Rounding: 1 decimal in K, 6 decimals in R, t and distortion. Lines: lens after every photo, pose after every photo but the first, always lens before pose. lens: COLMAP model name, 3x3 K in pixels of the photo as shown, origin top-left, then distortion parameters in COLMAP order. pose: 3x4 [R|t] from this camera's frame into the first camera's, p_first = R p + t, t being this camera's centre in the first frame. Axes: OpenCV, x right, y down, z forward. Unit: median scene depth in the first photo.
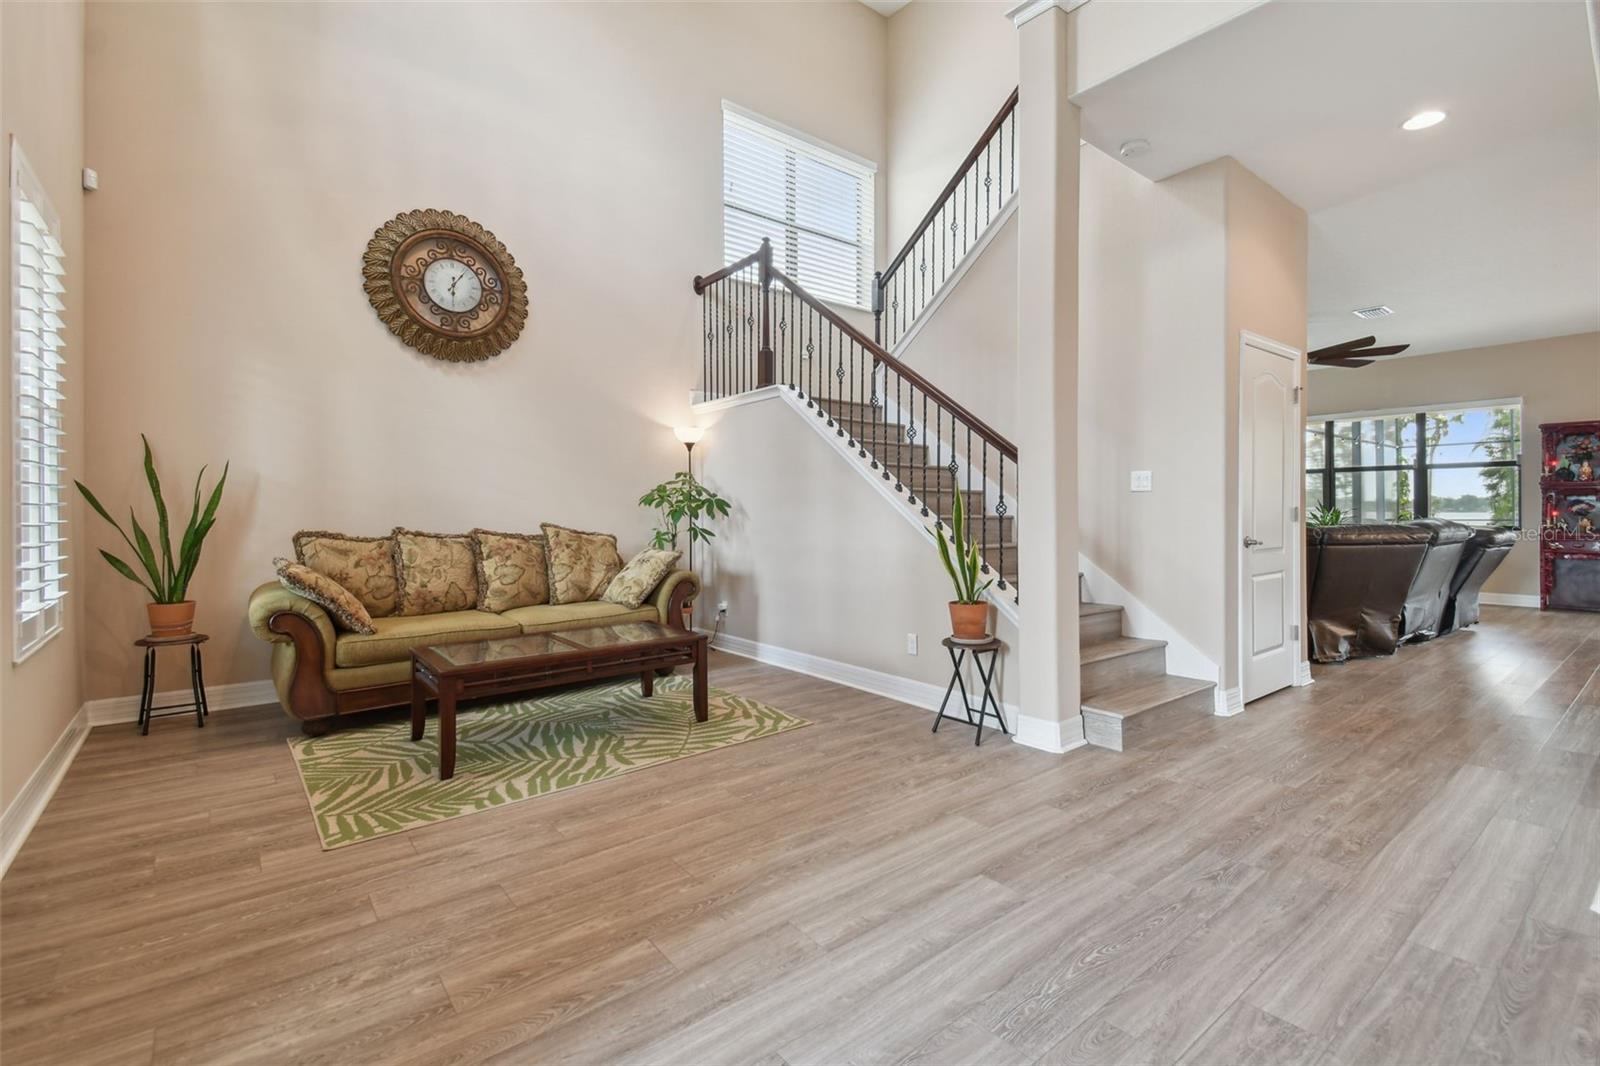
lens RADIAL K [[736.4, 0, 815.0], [0, 736.4, 509.0], [0, 0, 1]] dist [0.032489, -0.018915]
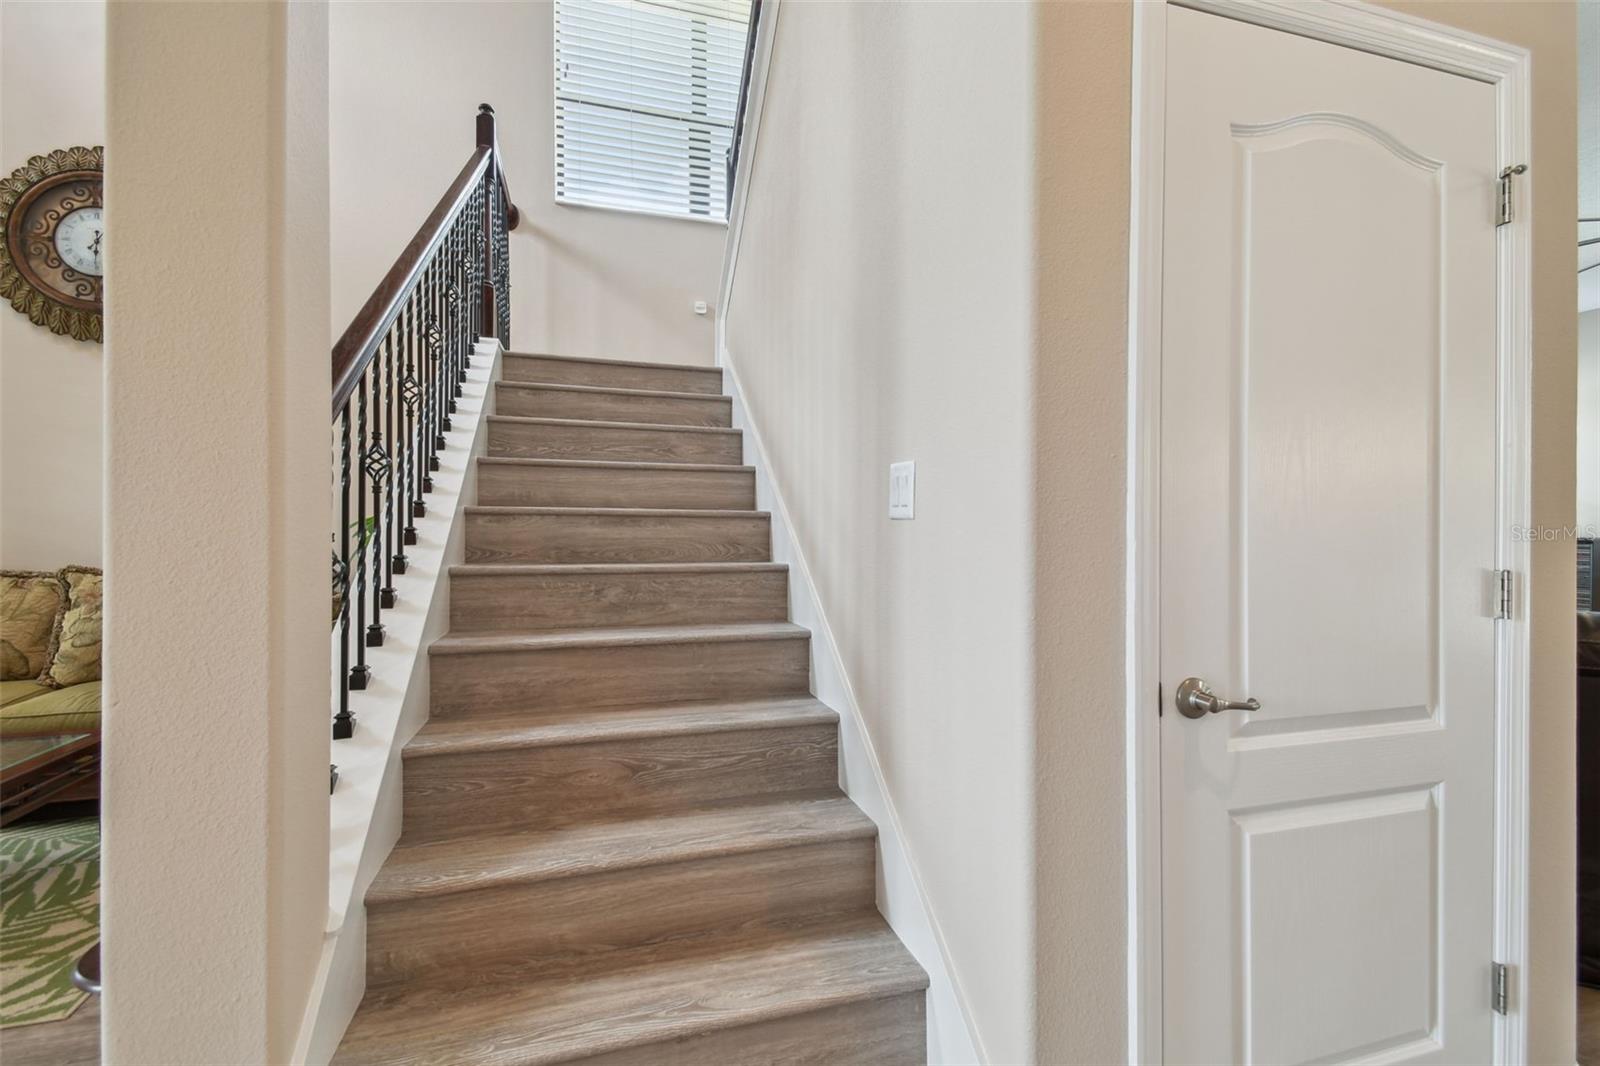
lens RADIAL K [[714.7, 0, 806.6], [0, 714.7, 525.1], [0, 0, 1]] dist [0.029415, -0.021477]
pose [[0.933662, 0.005461, -0.358113, 0.545822], [-0.005591, 0.999984, 0.000672, -0.020897], [0.358111, 0.001375, 0.933678, 0.697846]]
